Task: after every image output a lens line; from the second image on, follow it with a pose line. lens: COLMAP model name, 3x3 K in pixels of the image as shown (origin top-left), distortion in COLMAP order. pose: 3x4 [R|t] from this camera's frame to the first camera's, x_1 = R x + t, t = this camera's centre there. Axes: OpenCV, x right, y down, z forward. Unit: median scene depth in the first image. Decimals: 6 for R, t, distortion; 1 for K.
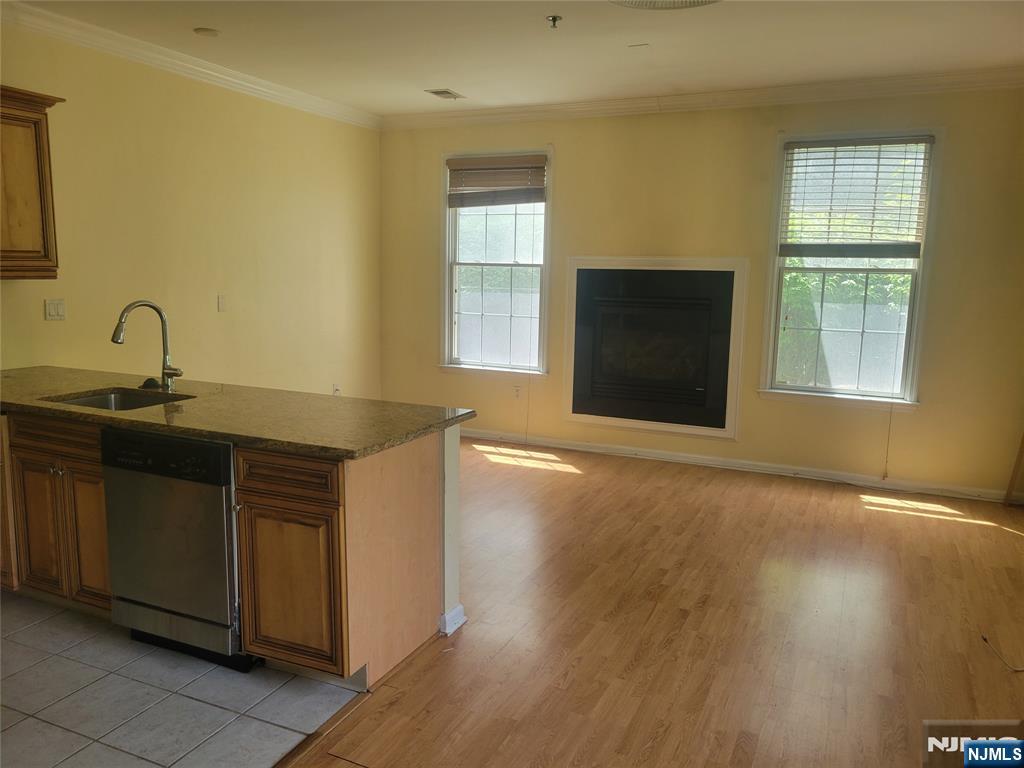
lens RADIAL K [[780.8, 0, 514.1], [0, 780.8, 386.3], [0, 0, 1]] dist [0.043085, -0.021643]
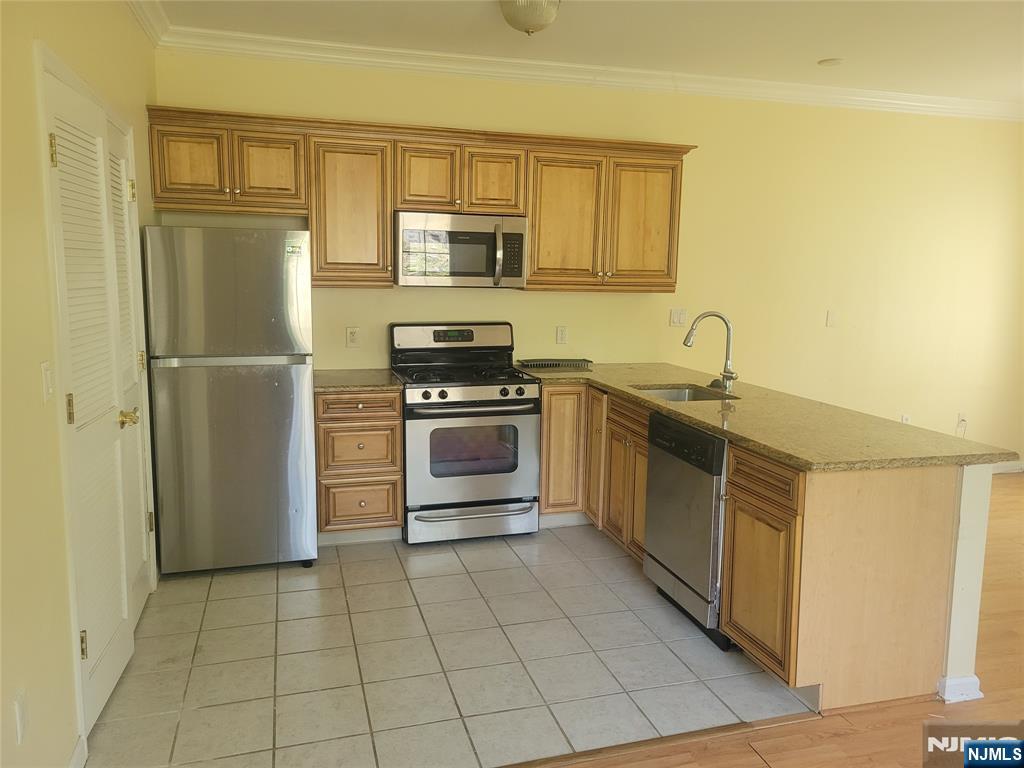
lens RADIAL K [[780.8, 0, 517.2], [0, 780.8, 379.1], [0, 0, 1]] dist [0.043085, -0.021643]
pose [[0.651332, 0.098786, -0.752335, 0.266701], [-0.124206, 0.991996, 0.022724, -0.000257], [0.748559, 0.078644, 0.658388, 0.038134]]
